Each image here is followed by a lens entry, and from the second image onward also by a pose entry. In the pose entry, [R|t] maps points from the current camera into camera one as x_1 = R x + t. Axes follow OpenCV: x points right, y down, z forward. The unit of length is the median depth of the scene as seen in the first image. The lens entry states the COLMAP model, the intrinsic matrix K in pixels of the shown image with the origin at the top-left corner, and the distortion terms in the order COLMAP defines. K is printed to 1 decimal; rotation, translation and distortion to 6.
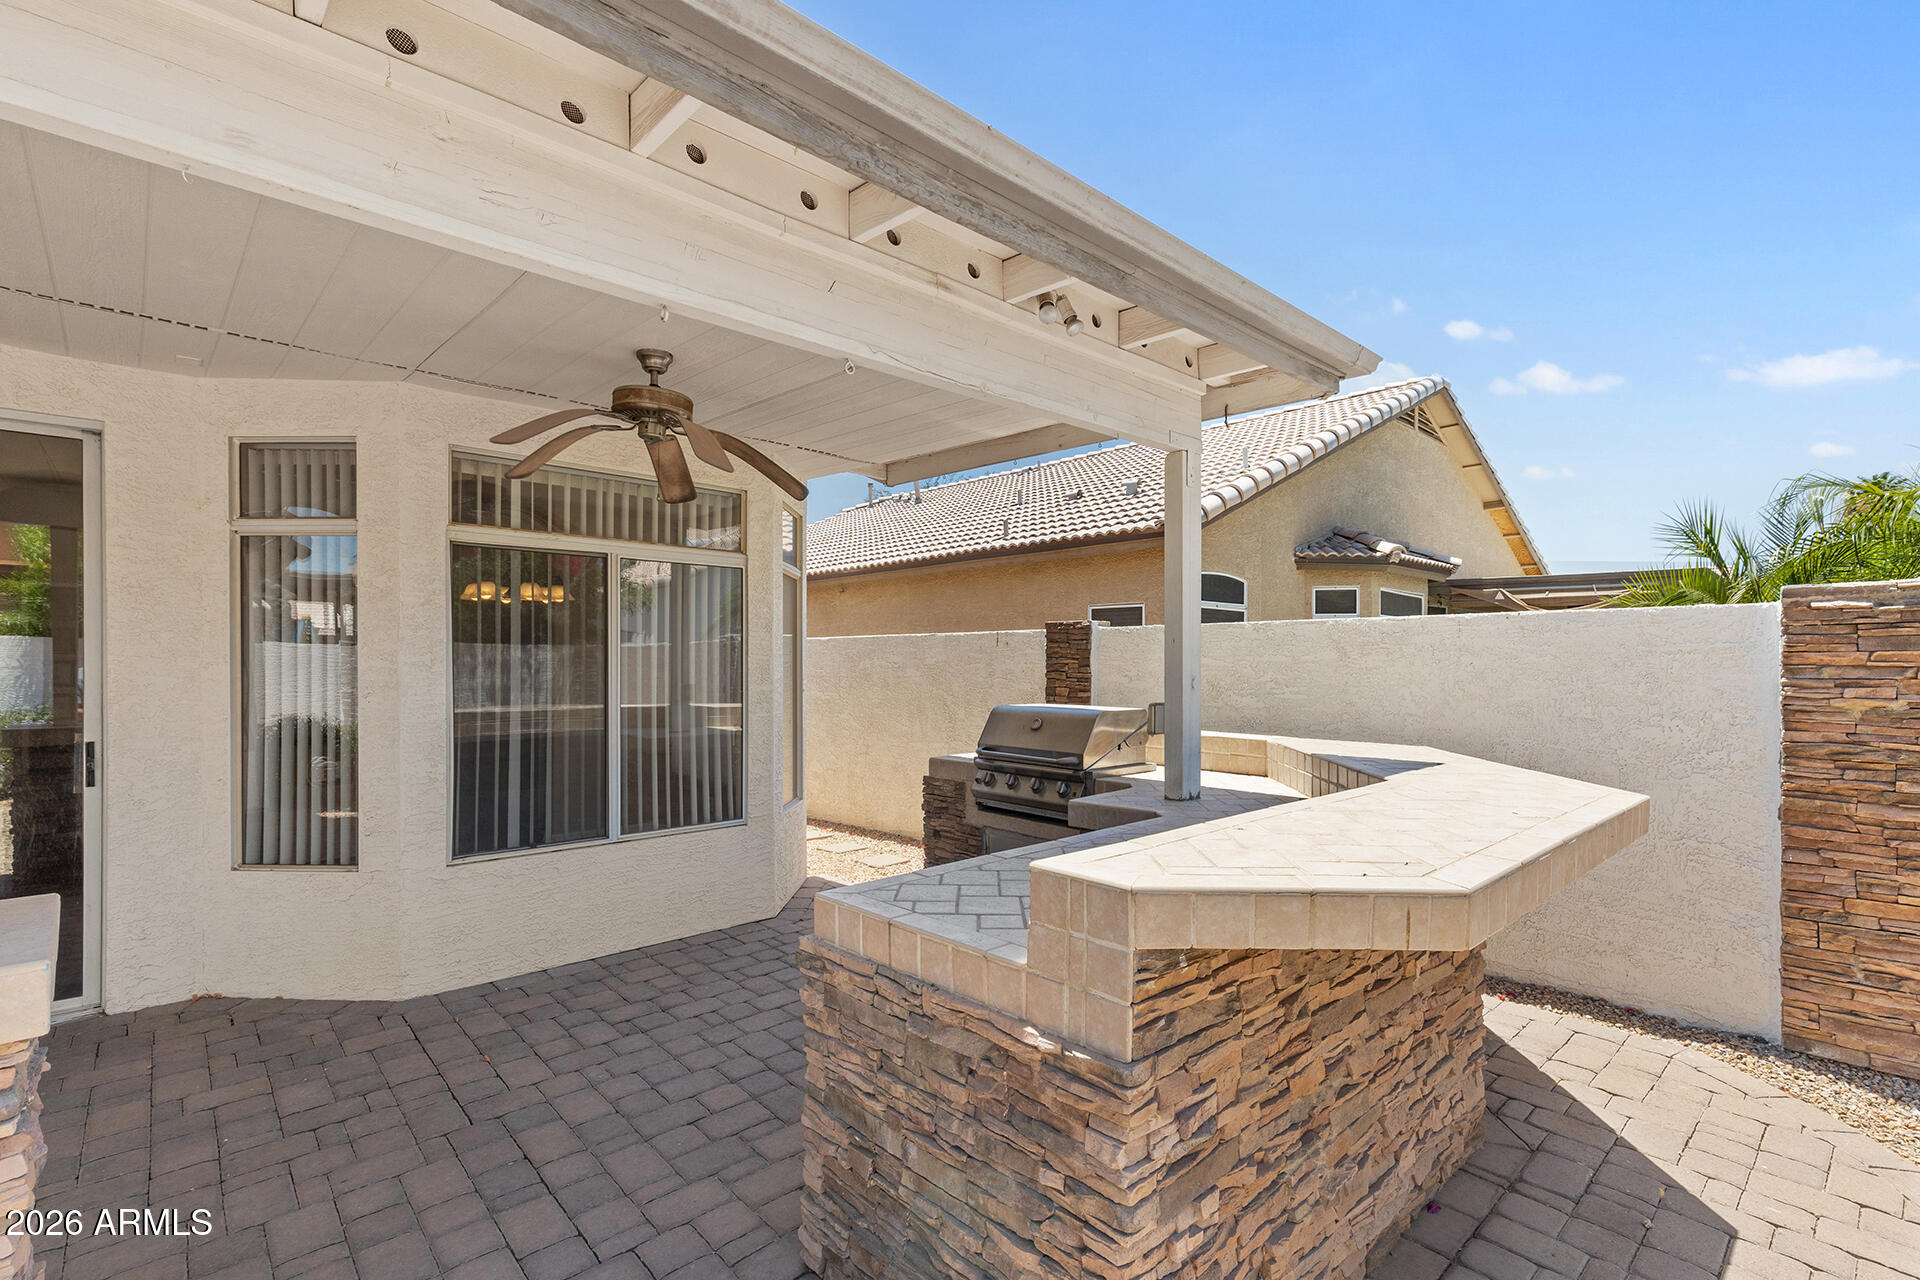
lens RADIAL K [[875.5, 0, 960.0], [0, 875.5, 640.0], [0, 0, 1]] dist [0.009556, 0.000127]
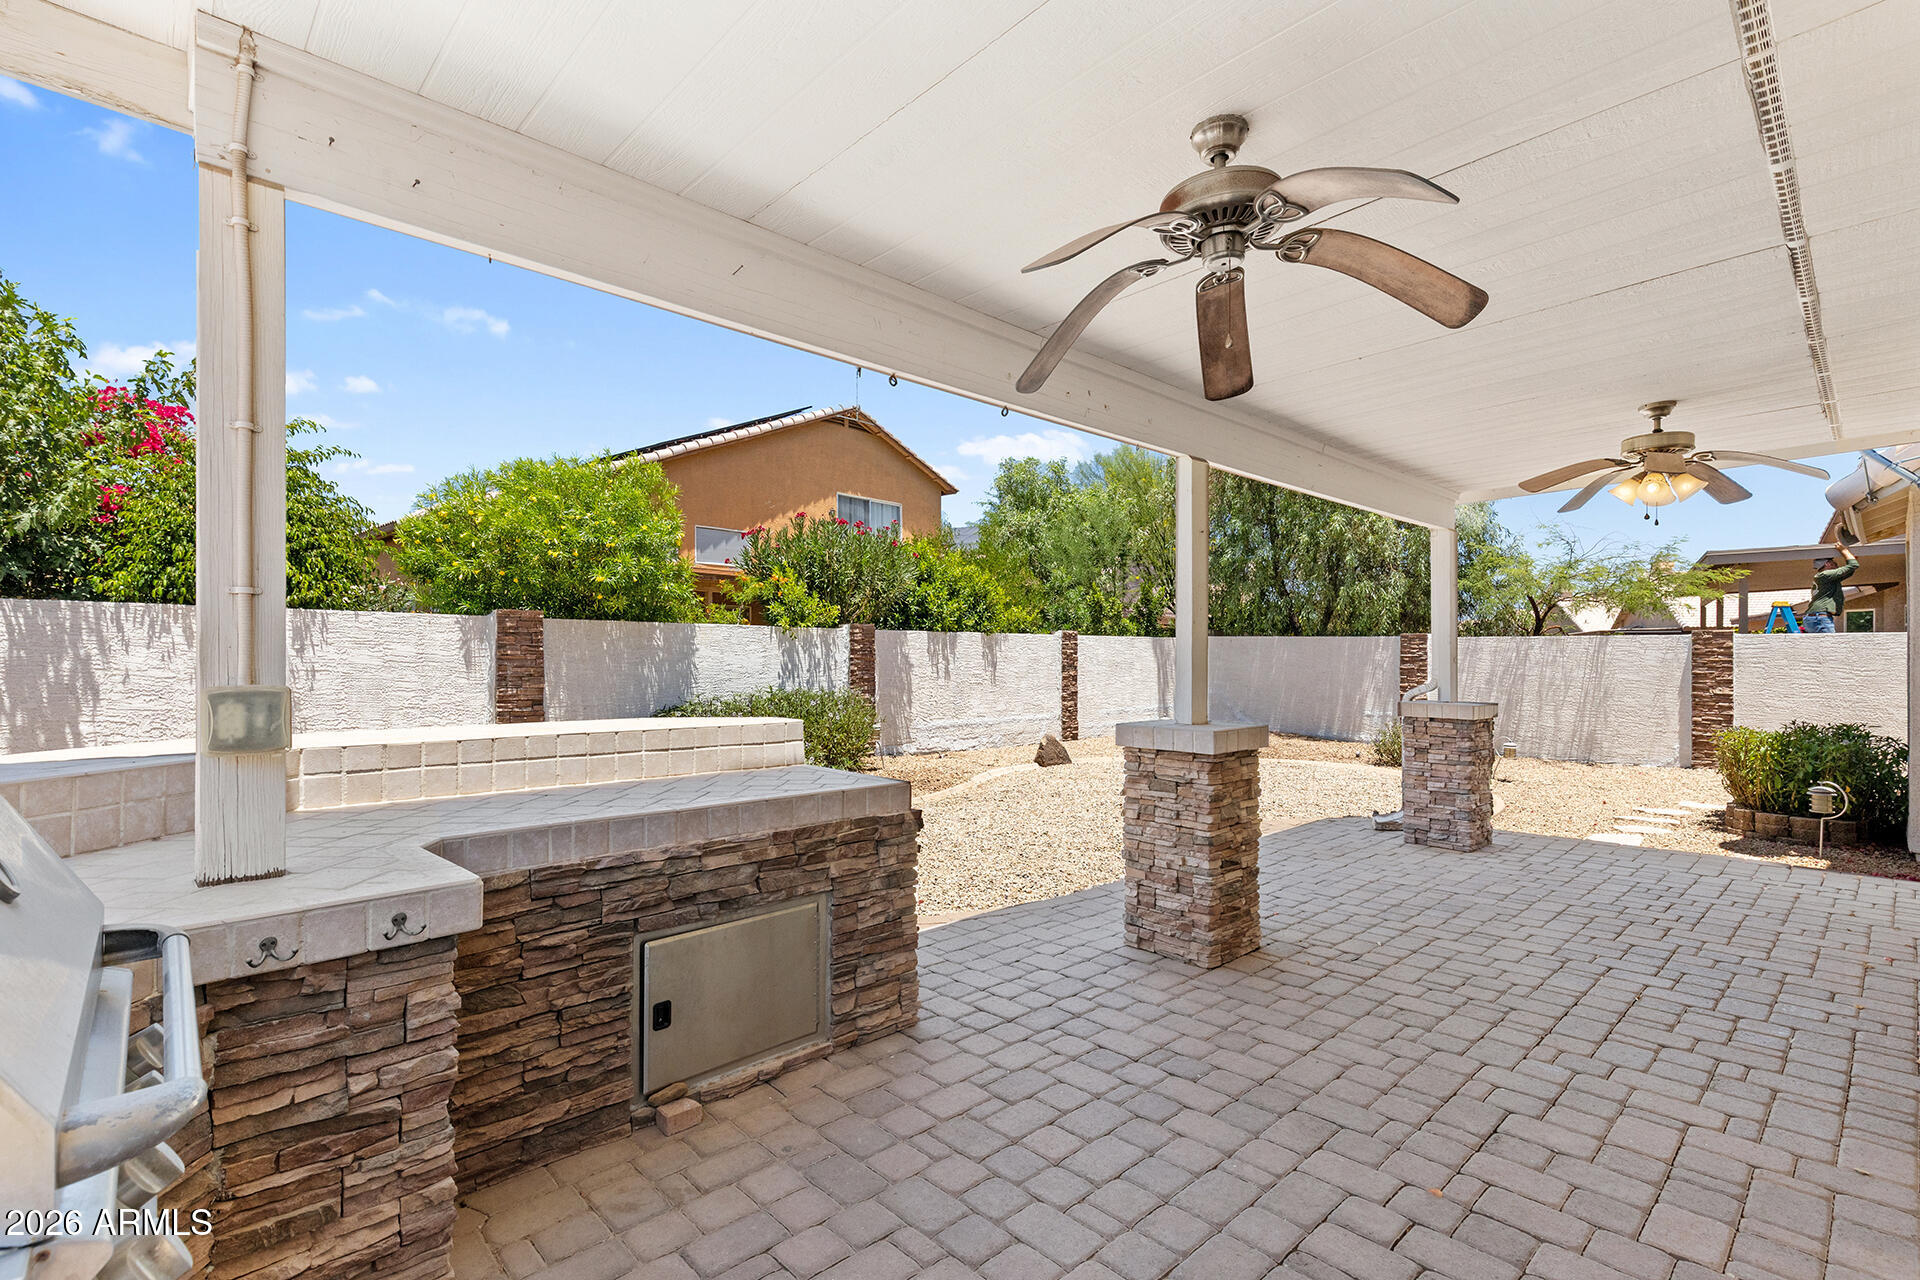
lens RADIAL K [[884.3, 0, 924.8], [0, 884.3, 655.6], [0, 0, 1]] dist [0.008036, -0.000191]
pose [[-0.999478, -0.004612, 0.031985, -0.138071], [-0.005427, 0.999661, -0.025445, 0.067072], [-0.031857, -0.025606, -0.999164, 1.469378]]
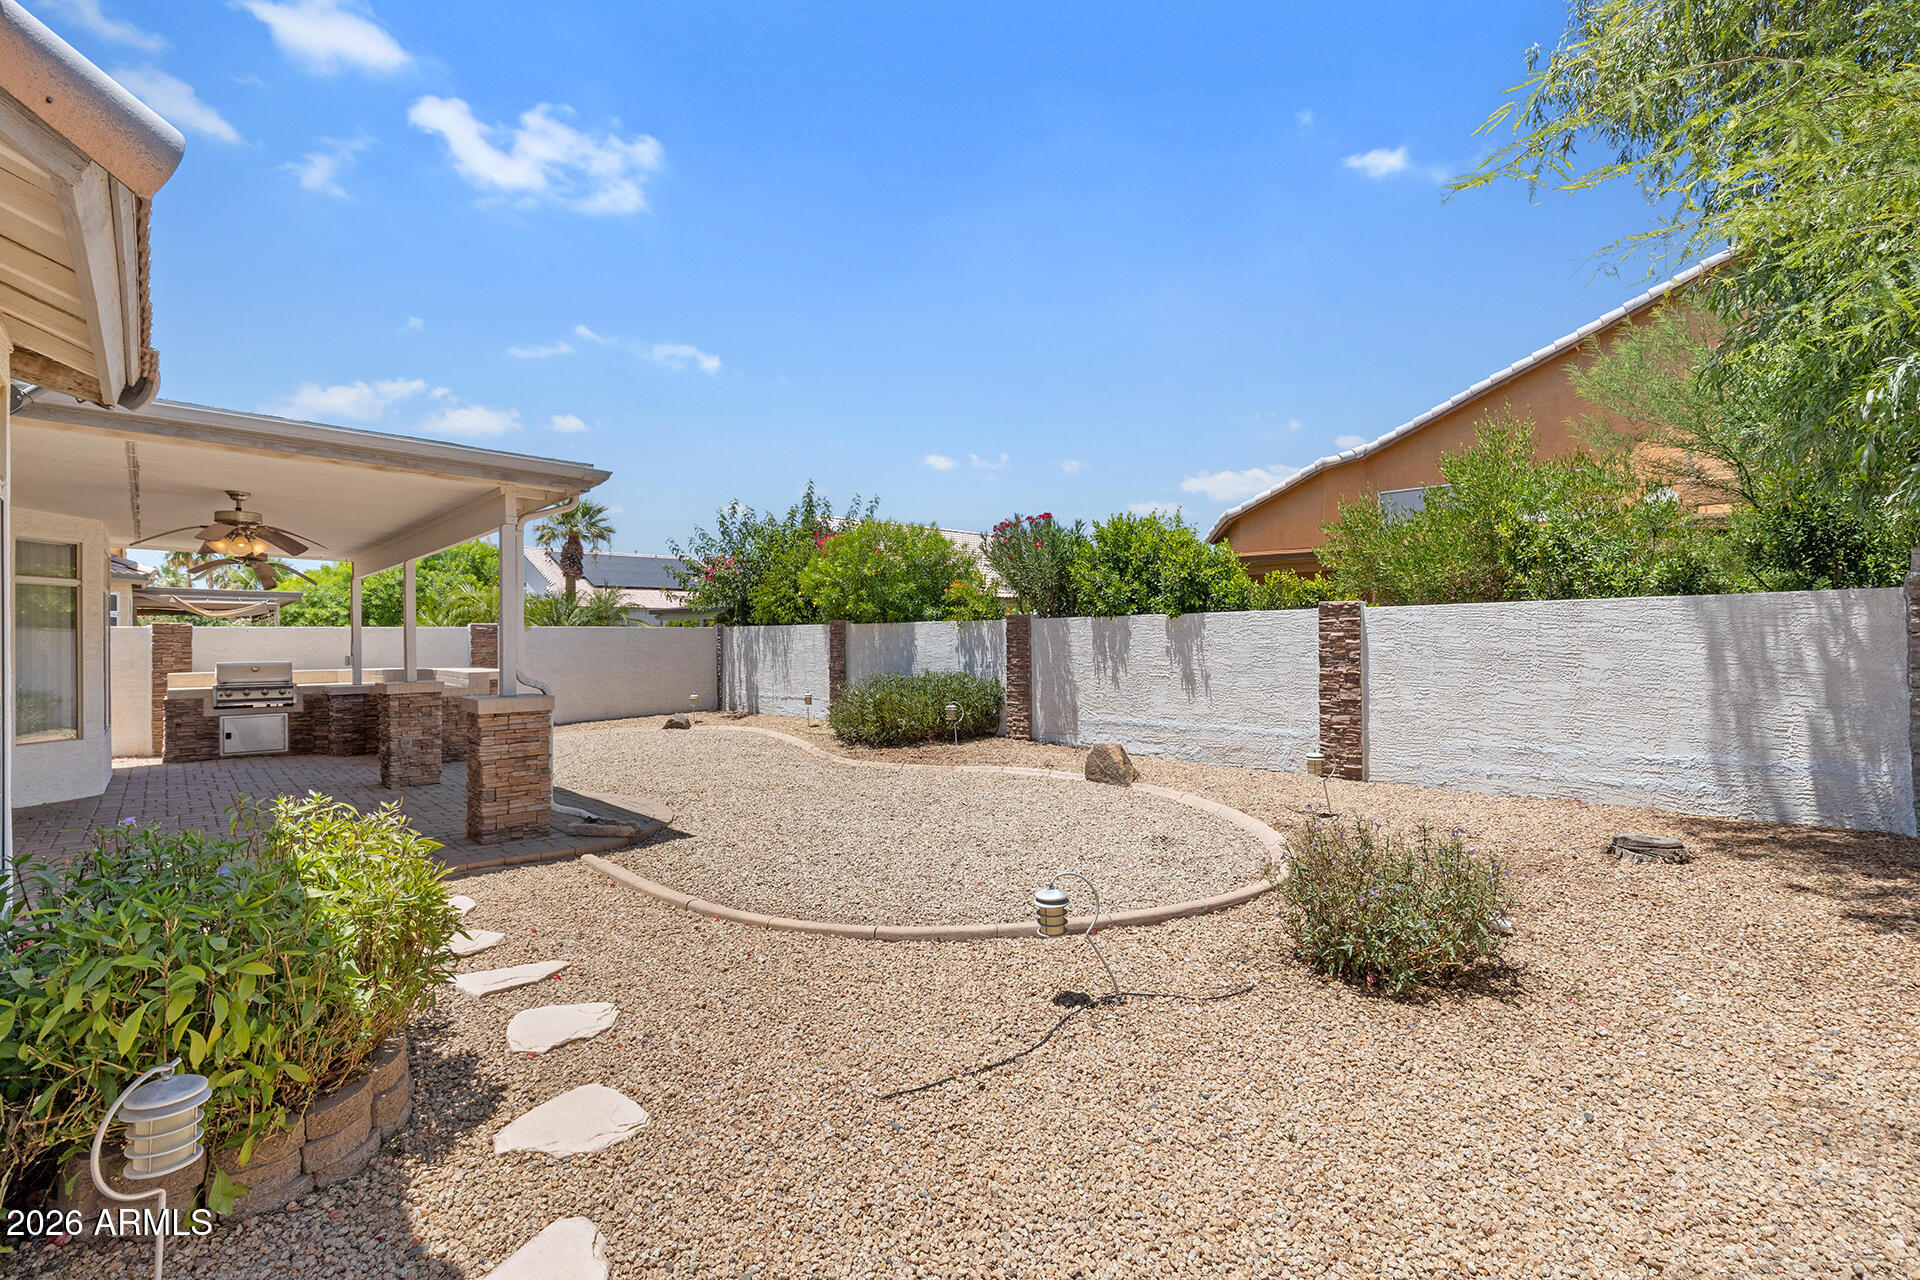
lens RADIAL K [[850.3, 0, 973.6], [0, 850.3, 634.6], [0, 0, 1]] dist [0.001871, 0.000639]
pose [[0.009266, 0.004130, 0.999949, -2.838912], [-0.015399, 0.999873, -0.003987, -0.025277], [-0.999838, -0.015361, 0.009329, -1.299043]]
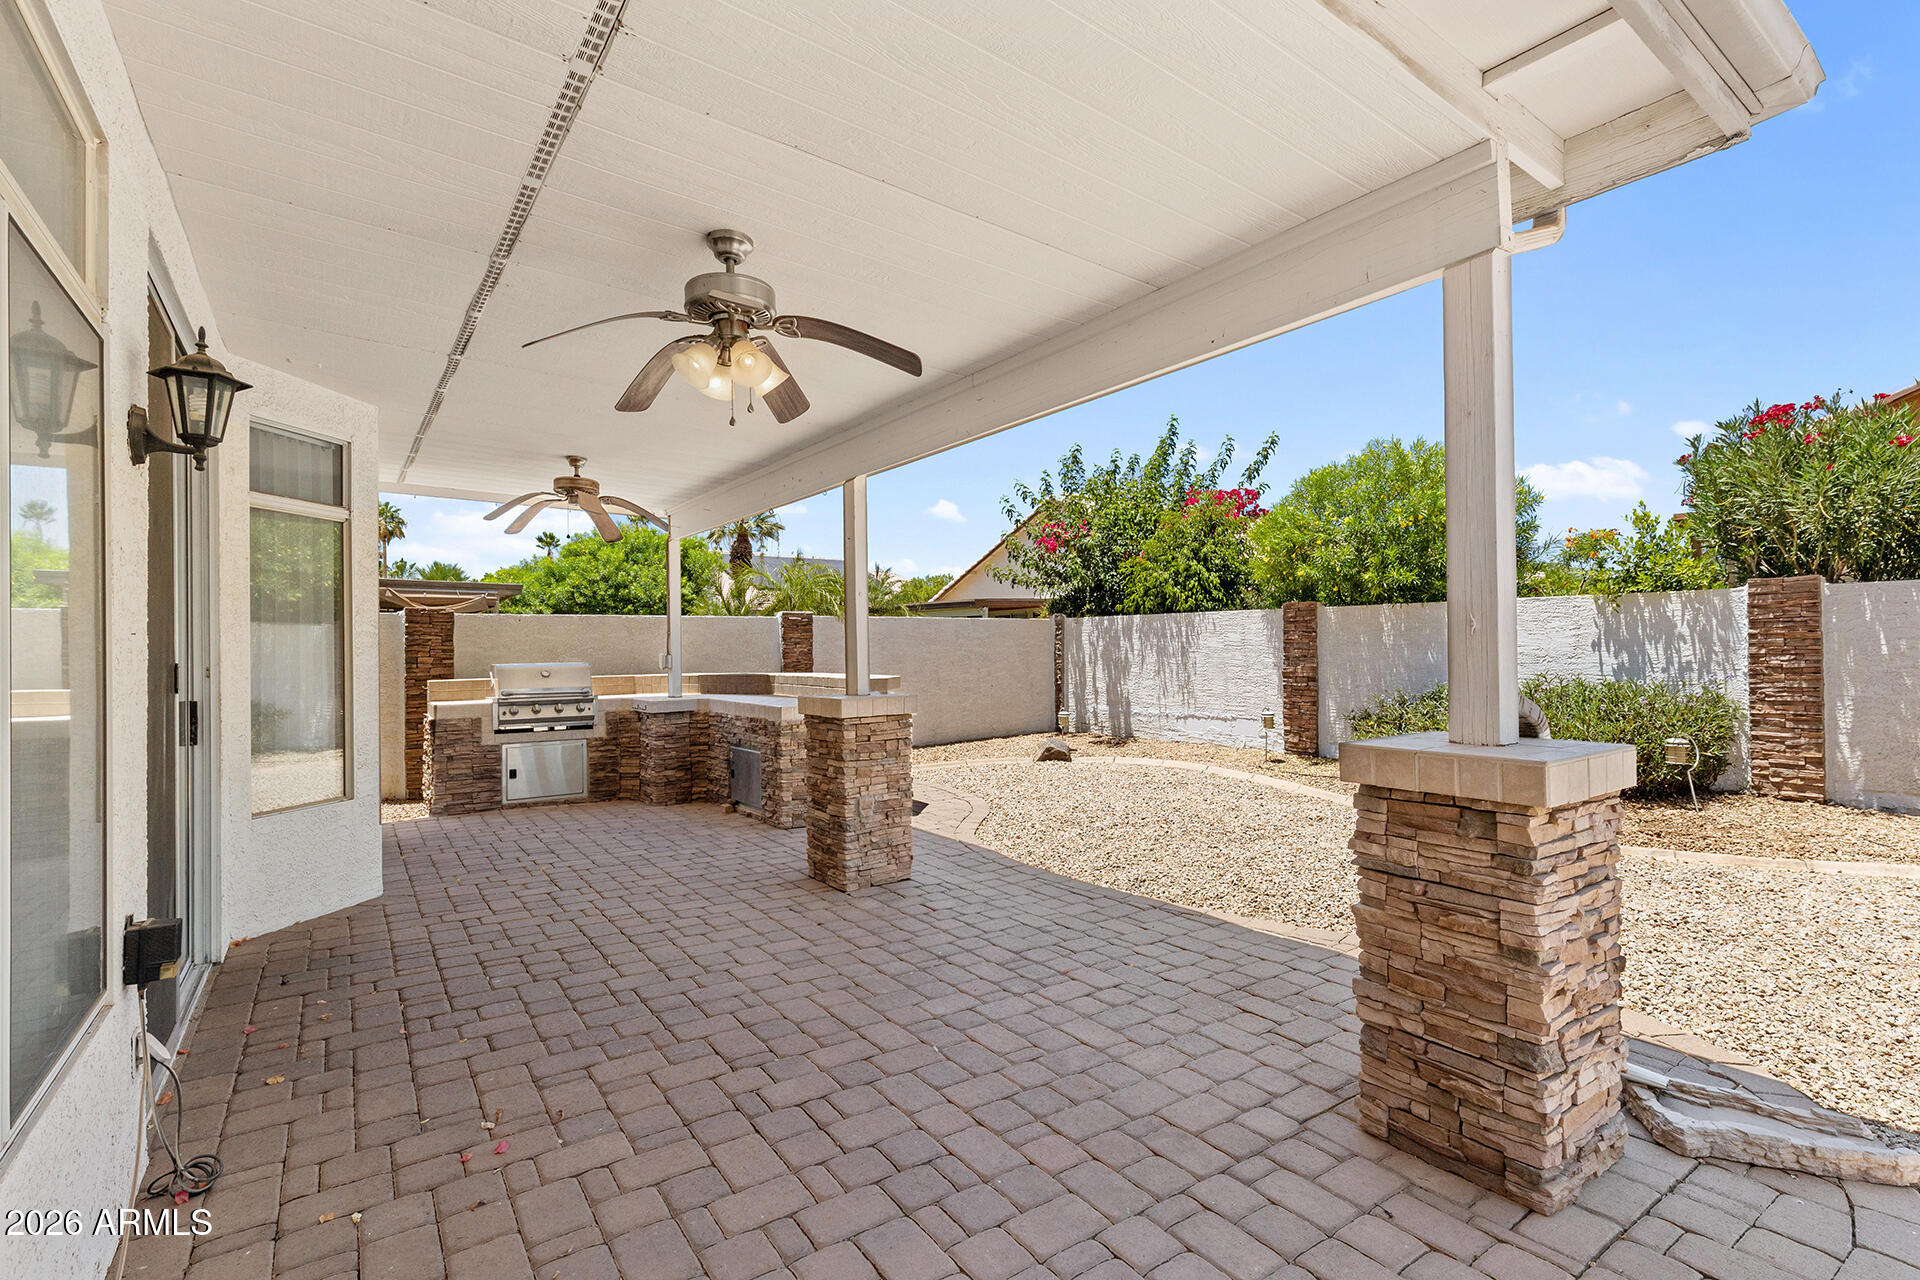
lens RADIAL K [[875.5, 0, 960.0], [0, 875.5, 640.0], [0, 0, 1]] dist [0.009556, 0.000127]
pose [[0.152728, 0.006245, 0.988249, -1.771525], [-0.010681, 0.999932, -0.004668, 0.041626], [-0.988211, -0.009843, 0.152785, -0.034345]]
